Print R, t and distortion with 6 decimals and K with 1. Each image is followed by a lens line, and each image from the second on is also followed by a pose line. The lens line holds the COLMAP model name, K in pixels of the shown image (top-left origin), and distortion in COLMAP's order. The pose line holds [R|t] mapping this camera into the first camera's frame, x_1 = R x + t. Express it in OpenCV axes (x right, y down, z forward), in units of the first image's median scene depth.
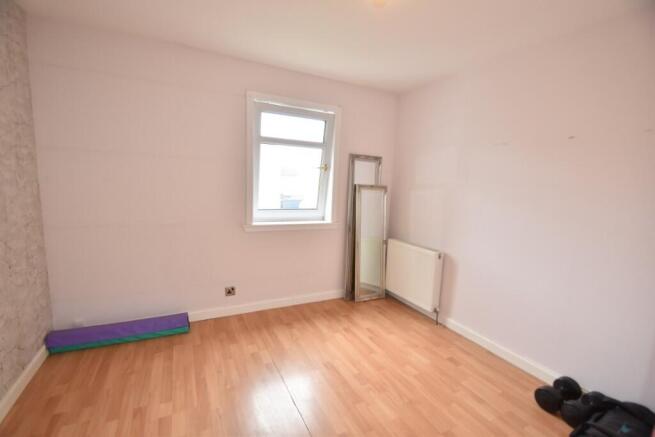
lens RADIAL K [[287.9, 0, 323.9], [0, 287.9, 226.2], [0, 0, 1]] dist [0.017795, -0.018739]
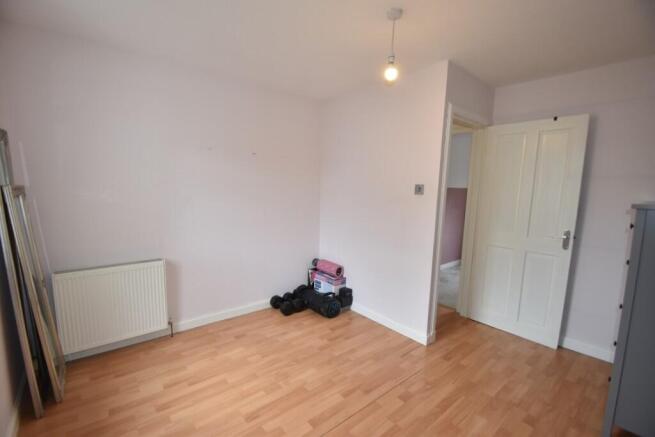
lens RADIAL K [[287.9, 0, 323.9], [0, 287.9, 226.2], [0, 0, 1]] dist [0.017795, -0.018739]
pose [[-0.231314, -0.171585, 0.957629, -0.653023], [0.107025, 0.973862, 0.200345, -0.159846], [-0.966974, 0.148832, -0.206904, 0.824576]]
